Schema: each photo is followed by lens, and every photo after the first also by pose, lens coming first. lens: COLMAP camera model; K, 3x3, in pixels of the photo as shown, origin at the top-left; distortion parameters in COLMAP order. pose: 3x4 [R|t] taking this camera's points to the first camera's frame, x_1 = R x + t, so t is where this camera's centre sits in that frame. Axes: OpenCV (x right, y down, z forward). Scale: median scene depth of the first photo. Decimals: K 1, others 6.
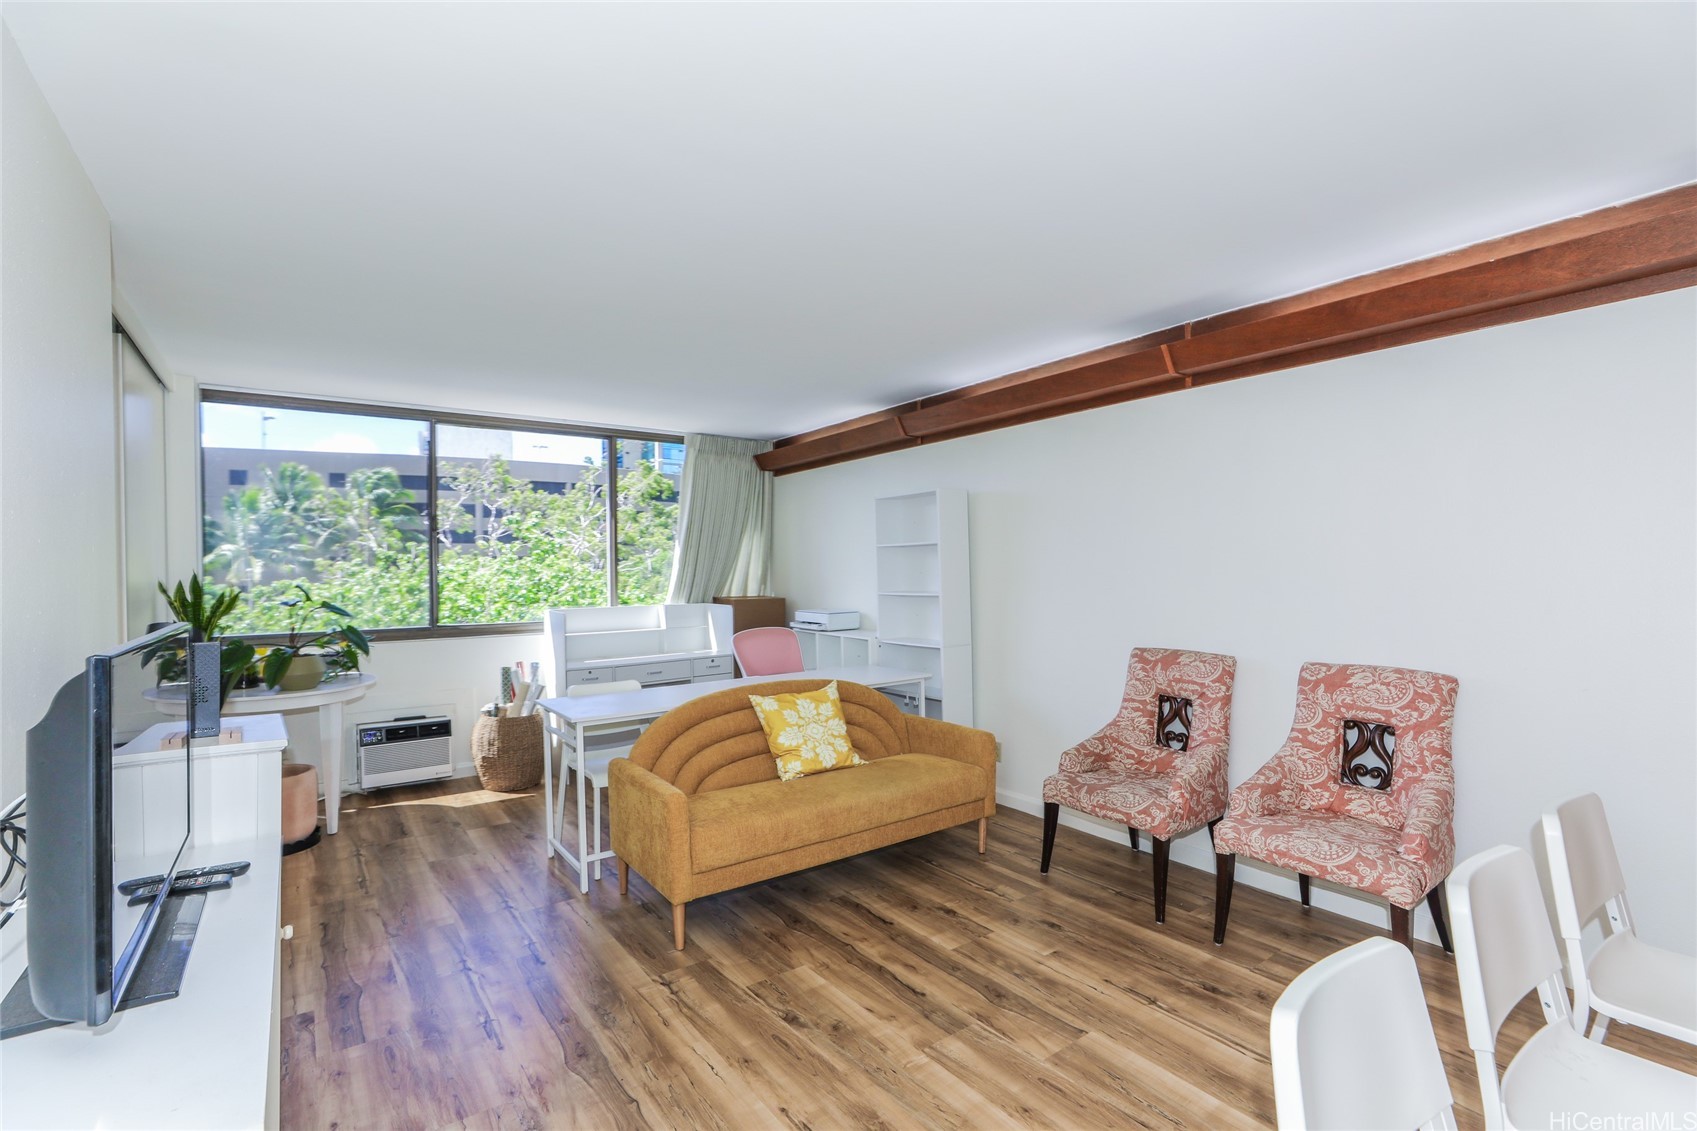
lens RADIAL K [[774.2, 0, 850.9], [0, 774.2, 570.5], [0, 0, 1]] dist [-0.019455, 0.007957]
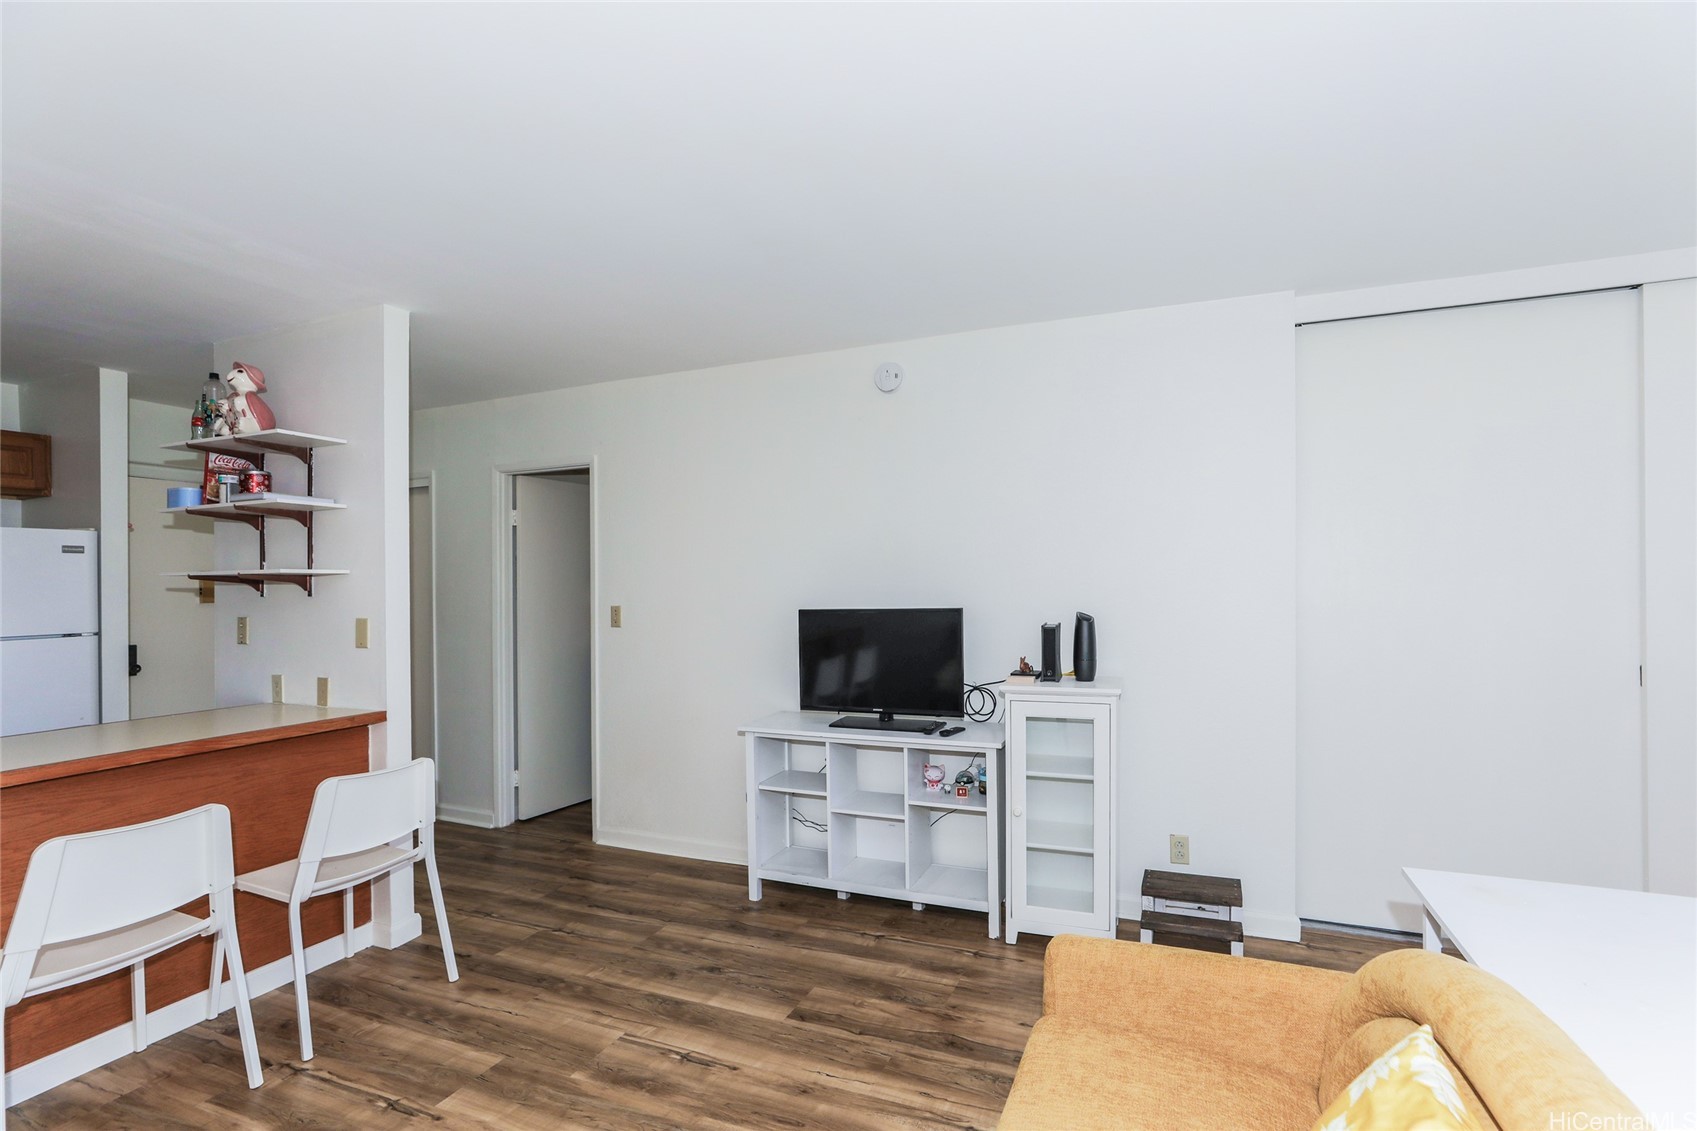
lens RADIAL K [[774.2, 0, 872.4], [0, 774.2, 578.1], [0, 0, 1]] dist [-0.019455, 0.007957]
pose [[-0.849550, 0.017348, -0.527222, 0.232895], [0.020657, 0.999787, -0.000388, -0.004315], [0.527103, -0.011221, -0.849727, 1.508949]]
